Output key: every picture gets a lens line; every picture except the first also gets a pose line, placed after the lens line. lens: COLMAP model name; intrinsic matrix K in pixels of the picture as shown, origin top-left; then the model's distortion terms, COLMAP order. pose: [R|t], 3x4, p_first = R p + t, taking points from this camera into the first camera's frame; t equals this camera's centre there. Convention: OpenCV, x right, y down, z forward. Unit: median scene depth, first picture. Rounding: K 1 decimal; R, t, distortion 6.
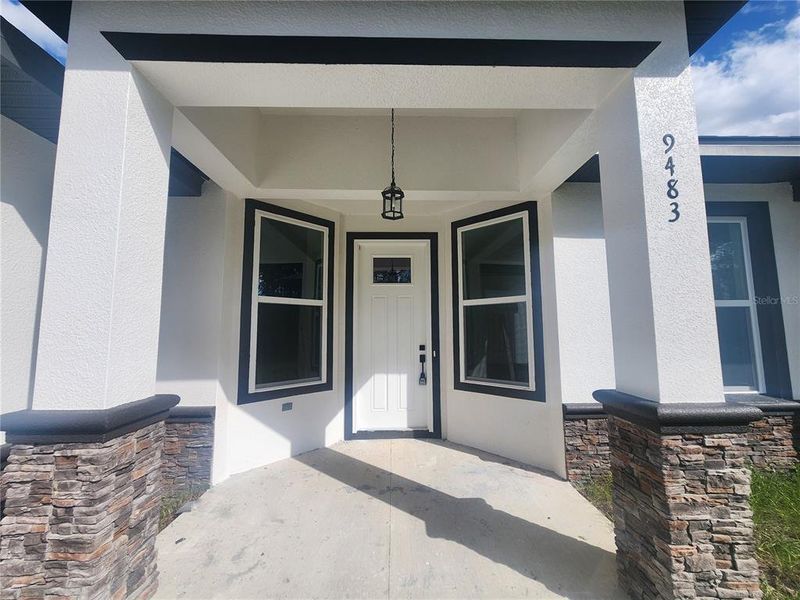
lens RADIAL K [[328.3, 0, 399.6], [0, 328.3, 297.2], [0, 0, 1]] dist [-0.006709, 0.000545]
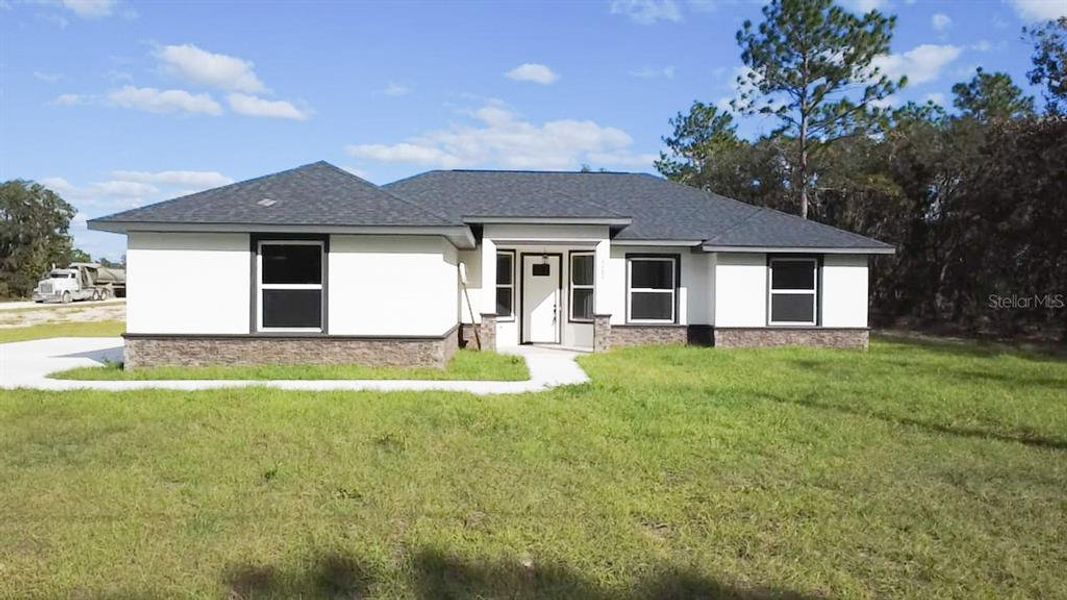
lens RADIAL K [[779.1, 0, 529.2], [0, 779.1, 296.2], [0, 0, 1]] dist [-0.013460, -0.001873]
pose [[0.999794, 0.013348, 0.015298, -0.193462], [-0.014944, 0.993880, 0.109452, -0.511592], [-0.013744, -0.109658, 0.993874, -4.457226]]
